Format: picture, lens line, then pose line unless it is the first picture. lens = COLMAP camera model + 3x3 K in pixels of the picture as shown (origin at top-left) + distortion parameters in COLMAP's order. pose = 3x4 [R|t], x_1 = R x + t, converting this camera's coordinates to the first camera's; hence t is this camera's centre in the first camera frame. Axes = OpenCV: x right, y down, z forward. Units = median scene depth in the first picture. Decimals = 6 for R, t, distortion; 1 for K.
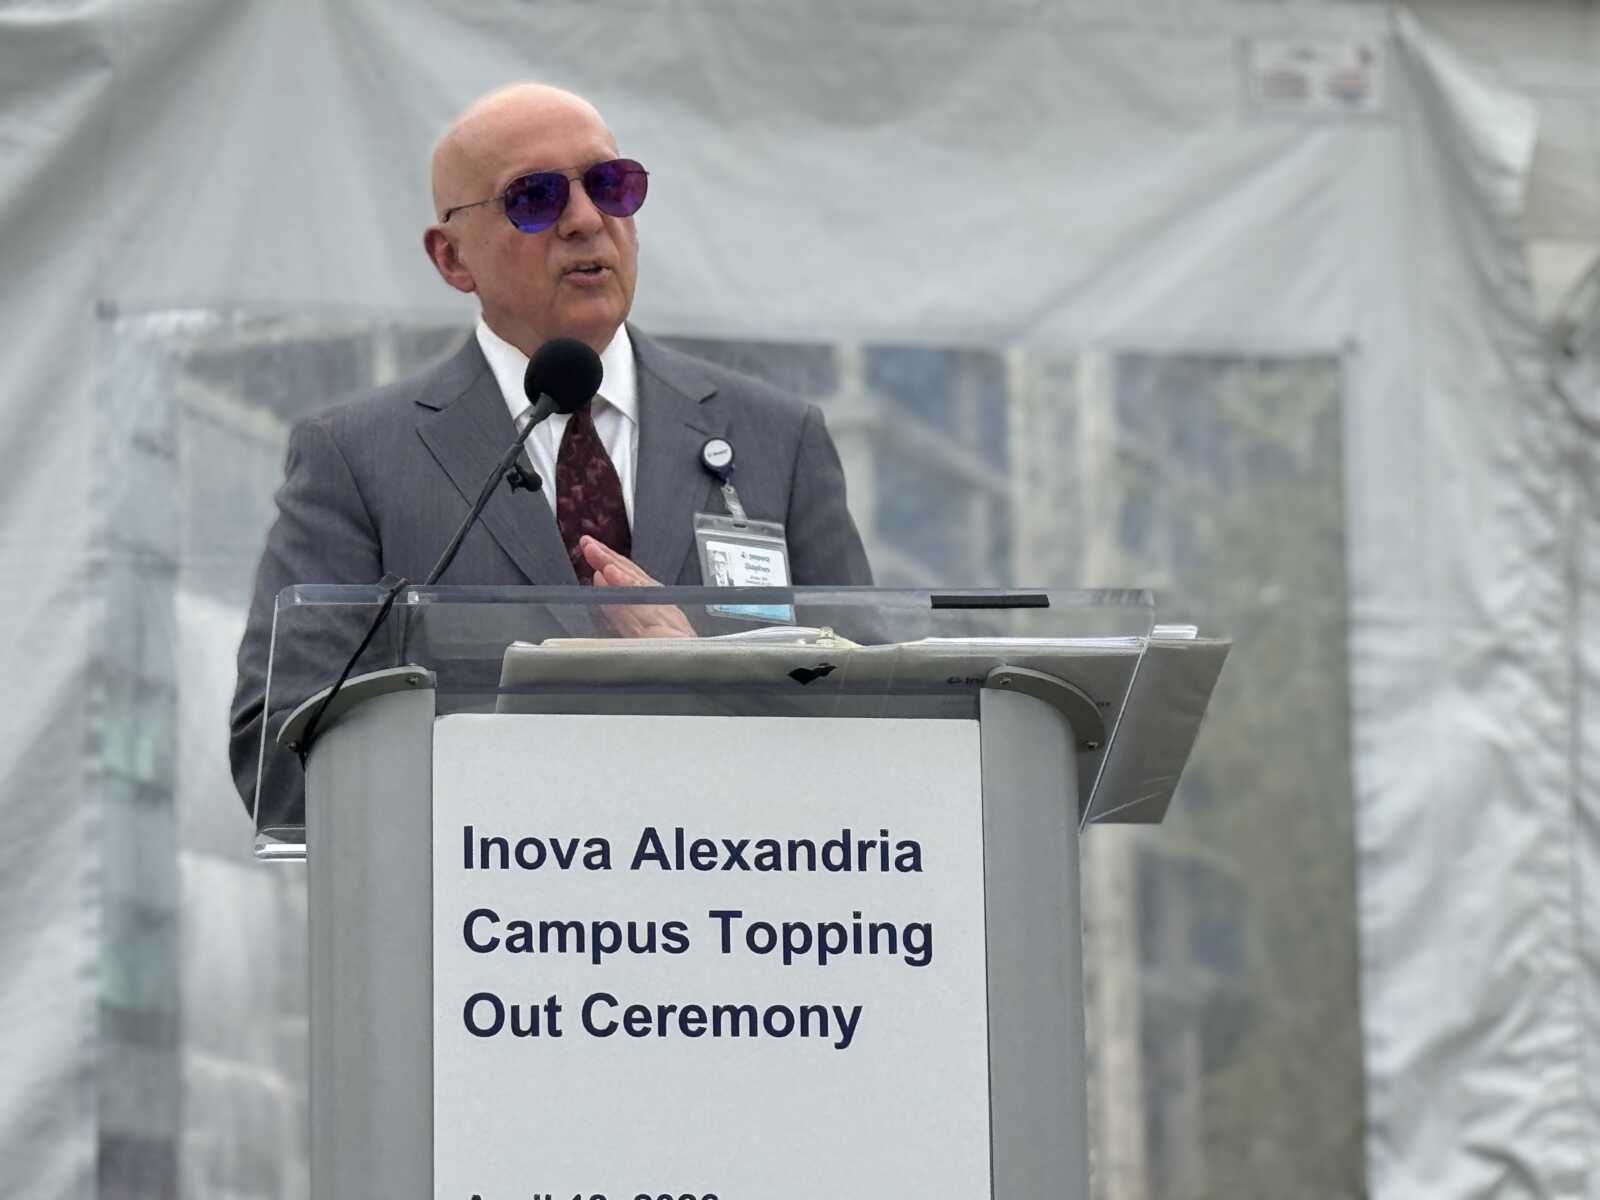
lens RADIAL K [[5511.7, 0, 811.4], [0, 5511.7, 605.6], [0, 0, 1]] dist [-0.125936, 0.000000]
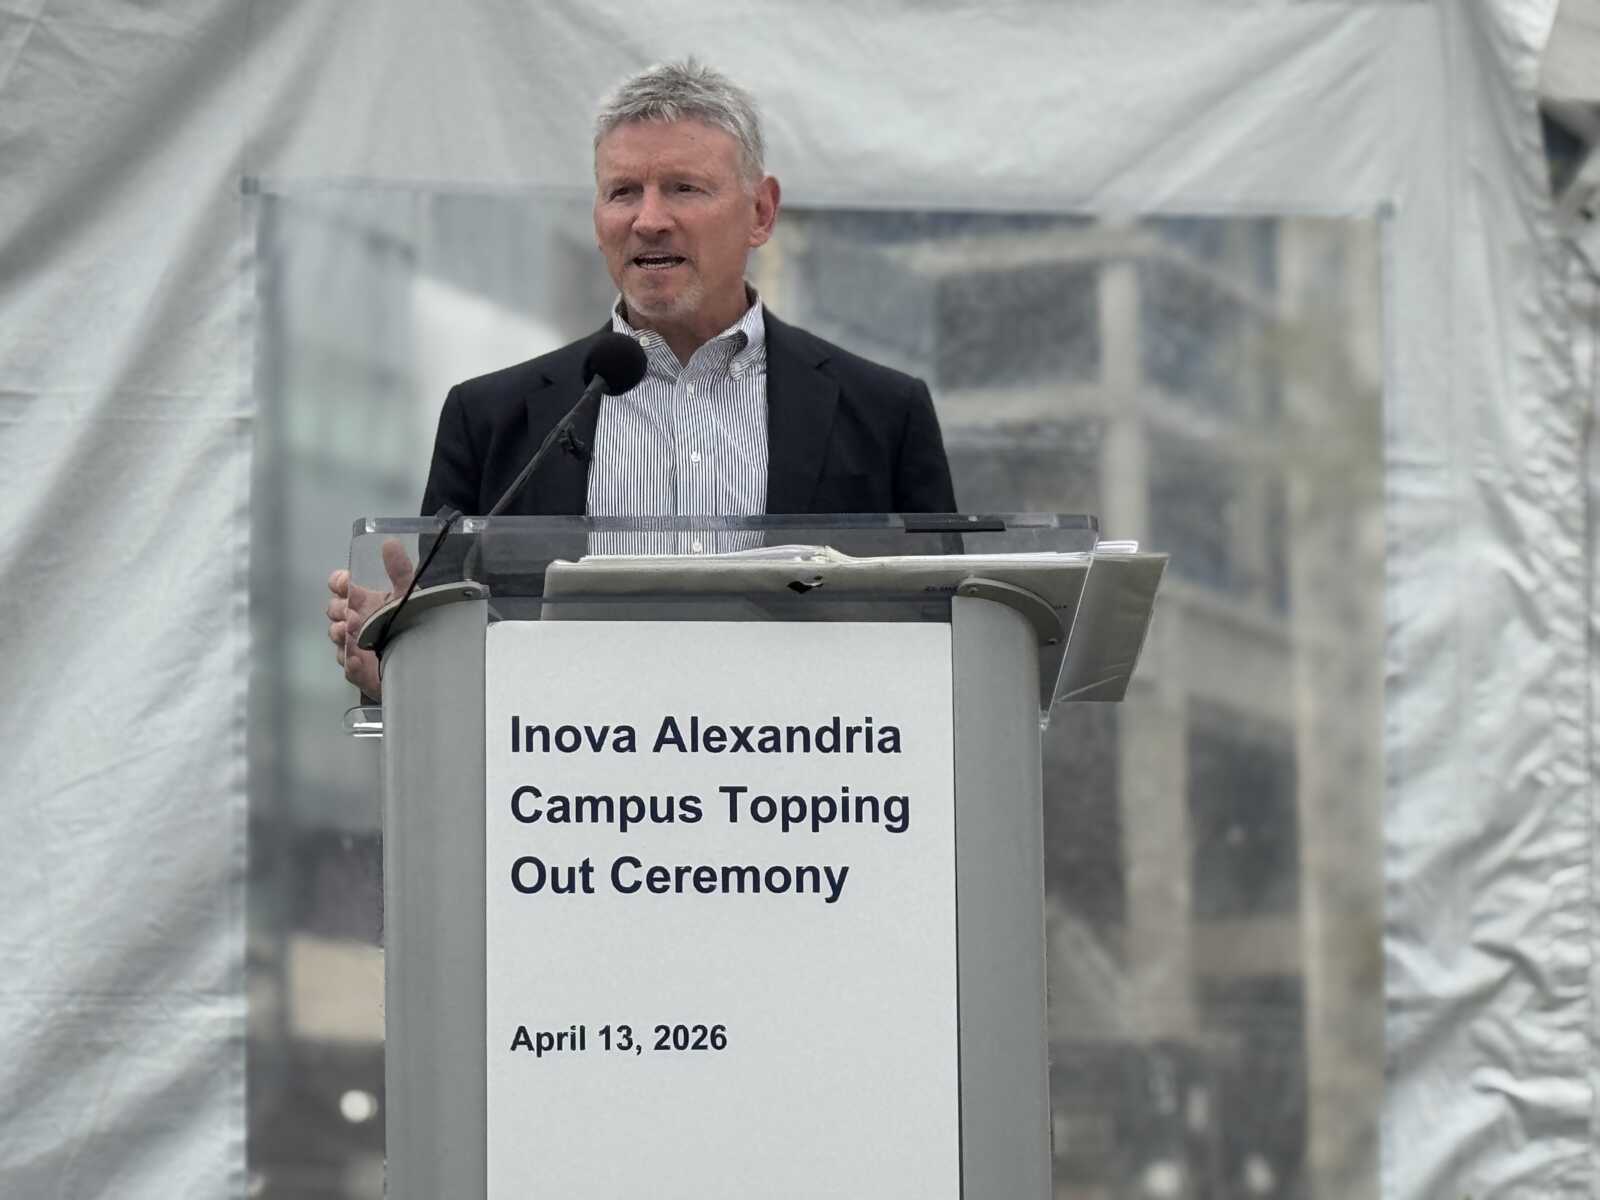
lens RADIAL K [[5740.0, 0, 782.6], [0, 5740.0, 590.1], [0, 0, 1]] dist [-0.241561, 0.000000]
pose [[0.998639, -0.000643, -0.052144, 0.059293], [0.003460, 0.998537, 0.053956, -0.053250], [0.052033, -0.054063, 0.997181, -0.227473]]
